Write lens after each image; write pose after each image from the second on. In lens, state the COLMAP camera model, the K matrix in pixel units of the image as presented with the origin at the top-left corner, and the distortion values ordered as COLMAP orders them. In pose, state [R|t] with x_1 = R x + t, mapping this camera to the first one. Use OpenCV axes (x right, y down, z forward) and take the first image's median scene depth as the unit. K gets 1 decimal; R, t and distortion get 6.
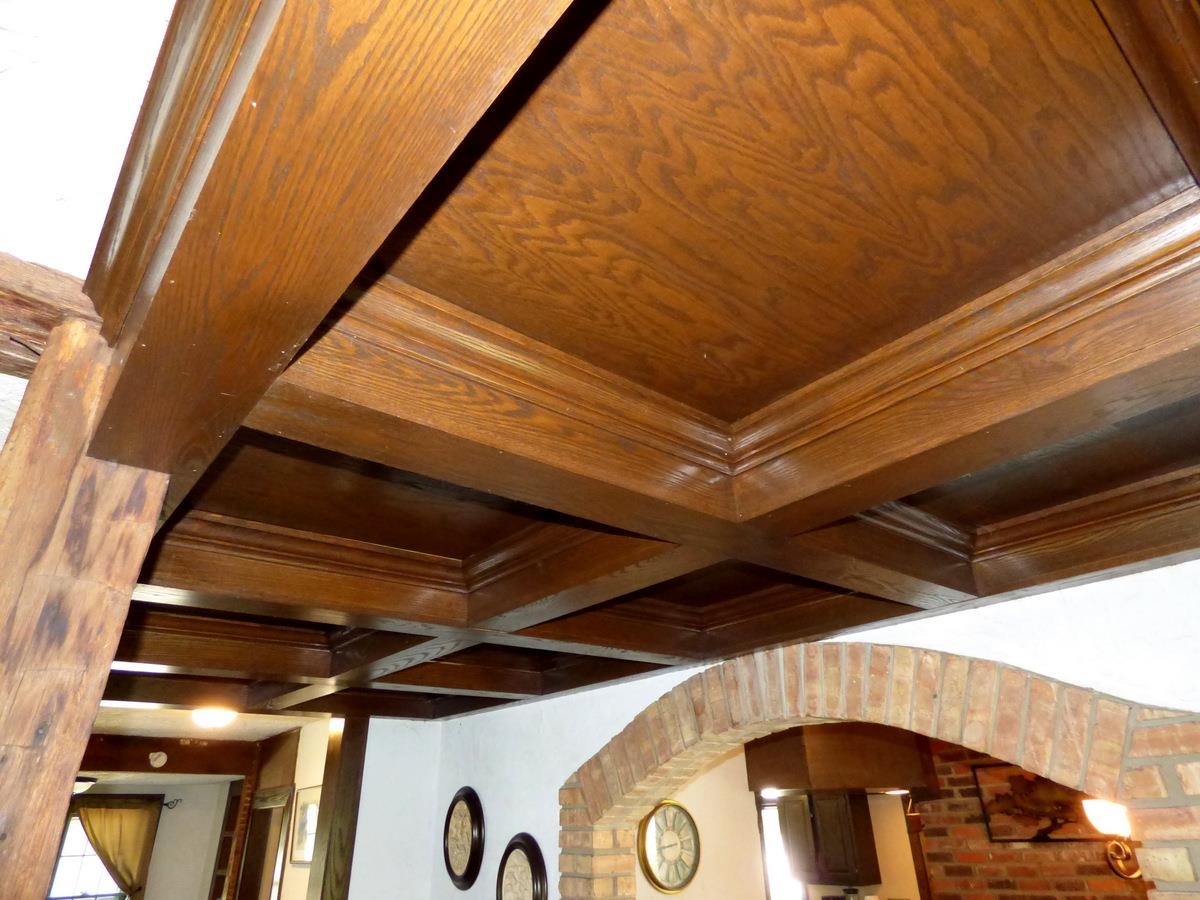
lens RADIAL K [[732.8, 0, 602.4], [0, 732.8, 446.9], [0, 0, 1]] dist [-0.019010, 0.000182]
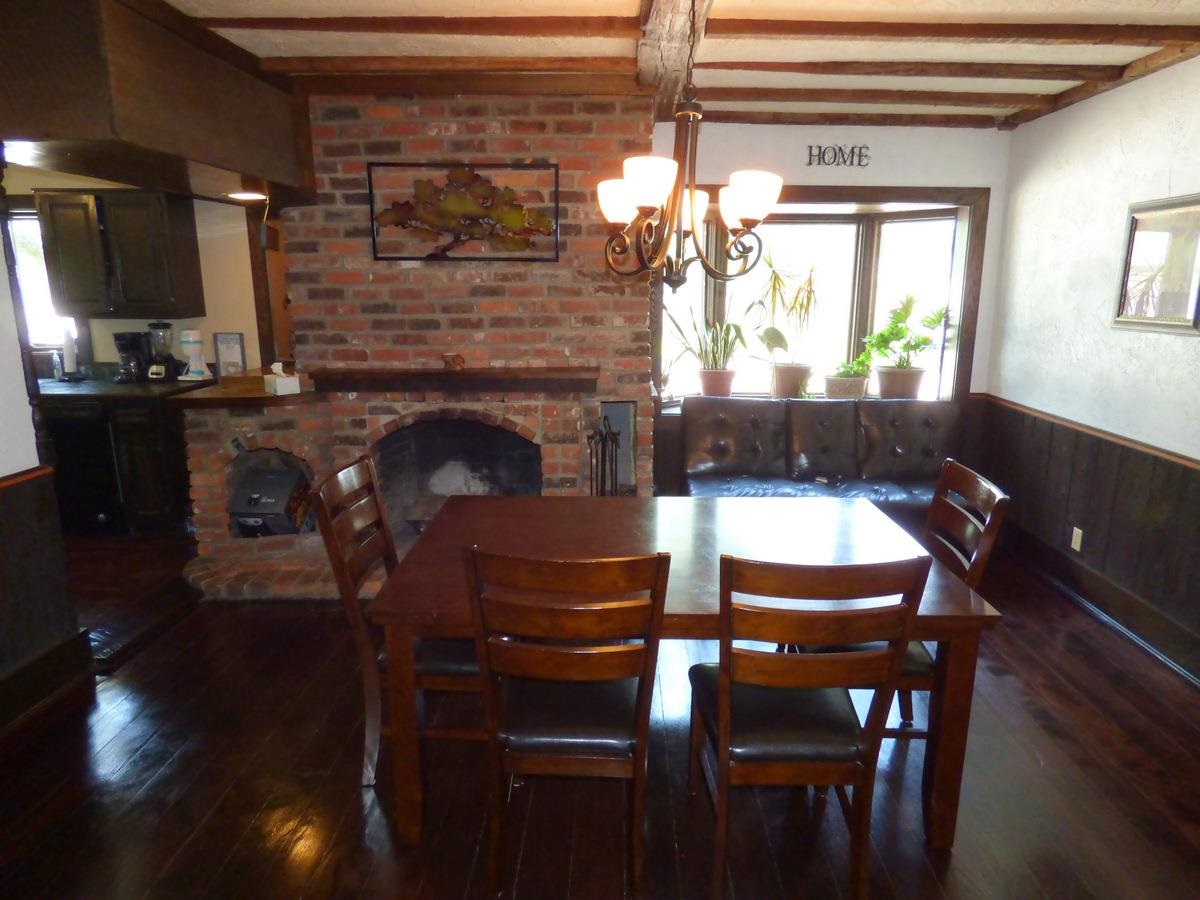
lens RADIAL K [[732.8, 0, 602.4], [0, 732.8, 446.9], [0, 0, 1]] dist [-0.019010, 0.000182]
pose [[0.650900, -0.139628, 0.746212, 0.082429], [-0.366669, 0.802866, 0.470064, 0.252154], [-0.664742, -0.579578, 0.471389, 0.356480]]
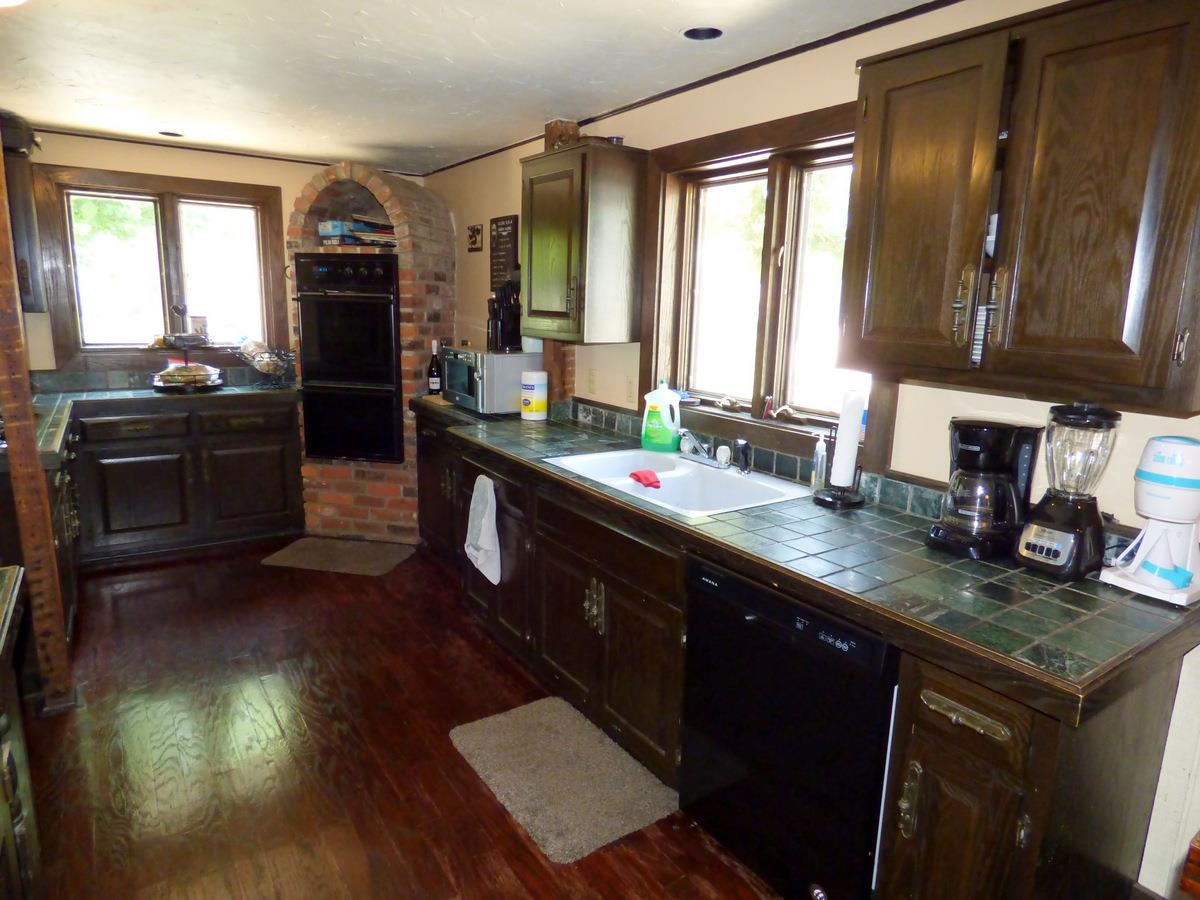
lens RADIAL K [[737.3, 0, 604.0], [0, 737.3, 446.8], [0, 0, 1]] dist [-0.018107, -0.001073]
pose [[0.994041, 0.067593, -0.085523, 0.253408], [0.001147, 0.778020, 0.628238, 0.593593], [0.109003, -0.624592, 0.773307, 1.007105]]
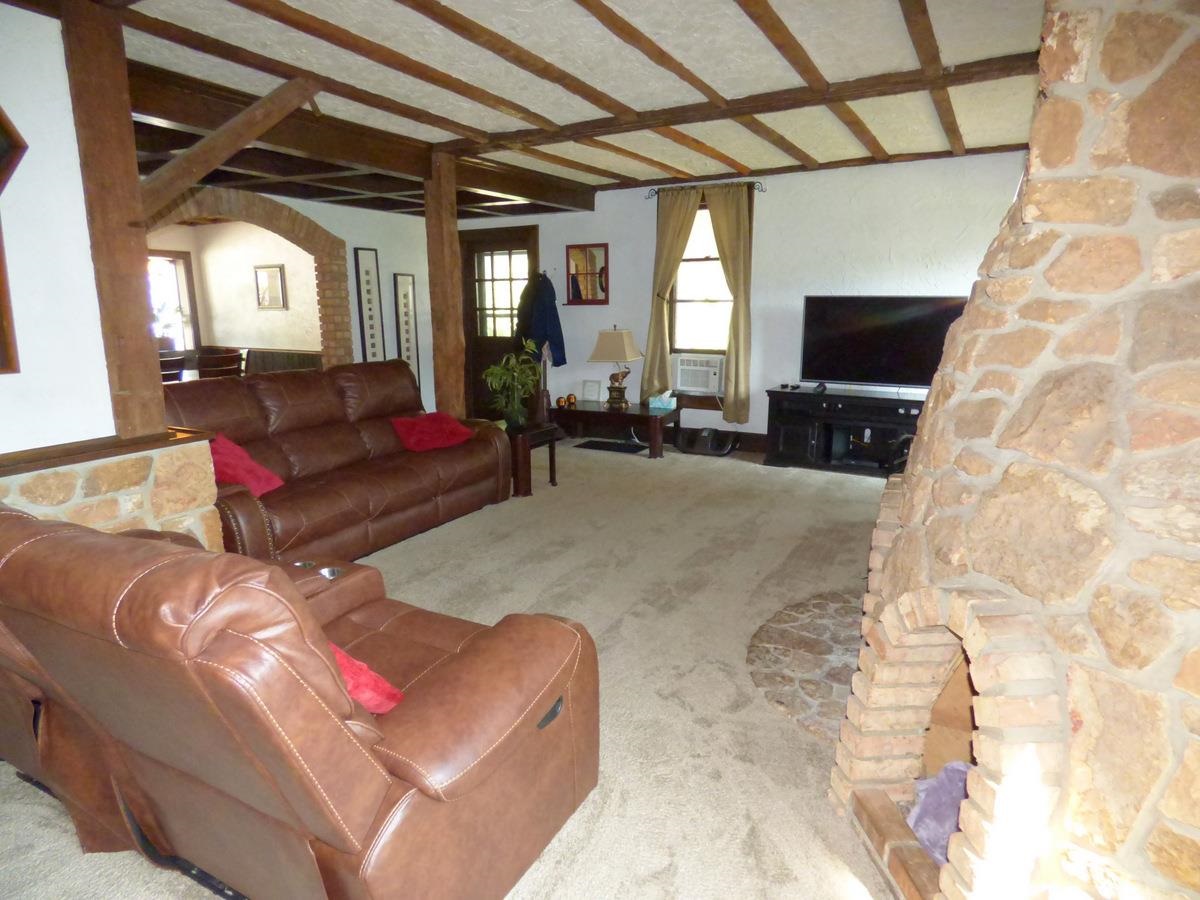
lens RADIAL K [[734.9, 0, 605.4], [0, 734.9, 442.4], [0, 0, 1]] dist [0.002522, 0.001177]
pose [[-0.365257, -0.151071, 0.918567, -1.288310], [-0.414156, 0.910082, -0.015008, 0.277594], [-0.833704, -0.385912, -0.394981, 0.288290]]
